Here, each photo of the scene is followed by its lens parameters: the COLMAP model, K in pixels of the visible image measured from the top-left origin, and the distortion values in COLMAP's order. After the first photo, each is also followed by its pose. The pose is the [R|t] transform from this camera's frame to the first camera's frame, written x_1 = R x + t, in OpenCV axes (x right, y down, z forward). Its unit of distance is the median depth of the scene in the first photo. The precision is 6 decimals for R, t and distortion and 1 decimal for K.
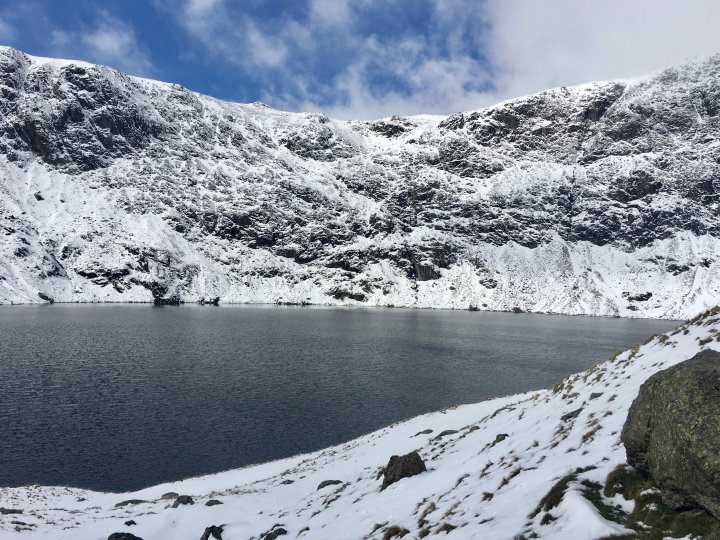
lens RADIAL K [[605.5, 0, 354.5], [0, 605.5, 259.1], [0, 0, 1]] dist [0.078777, -0.094485]
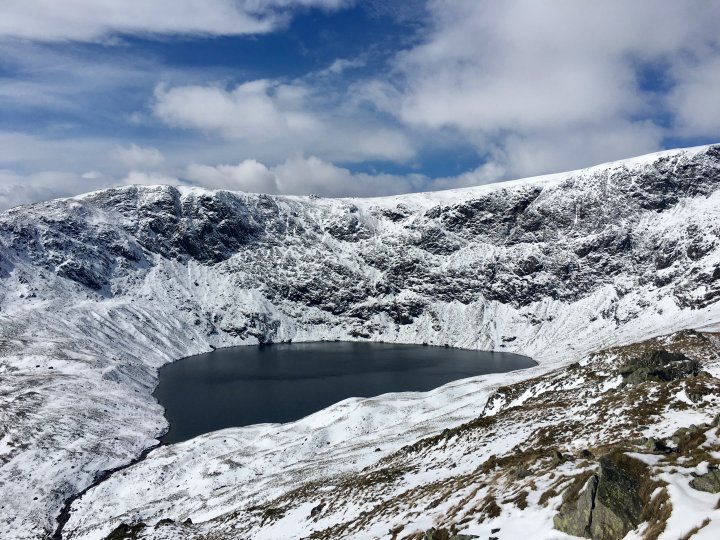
lens RADIAL K [[605.5, 0, 361.3], [0, 605.5, 251.1], [0, 0, 1]] dist [0.078777, -0.094485]
pose [[0.994591, -0.021206, -0.101686, 0.160688], [0.025143, 0.998977, 0.037590, -0.228248], [0.100784, -0.039944, 0.994106, -0.707811]]
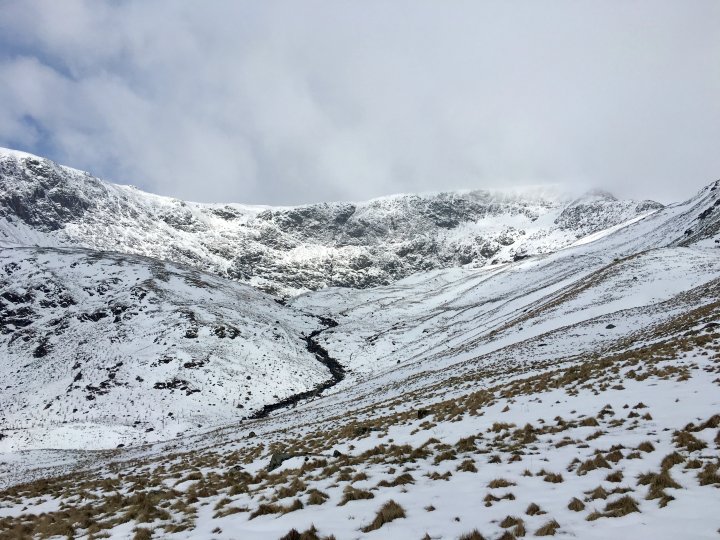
lens RADIAL K [[605.5, 0, 361.9], [0, 605.5, 264.6], [0, 0, 1]] dist [0.078777, -0.094485]
pose [[0.894482, 0.062785, 0.442674, -0.408758], [-0.032573, 0.996611, -0.075533, 0.037436], [-0.445916, 0.053144, 0.893495, -0.757923]]
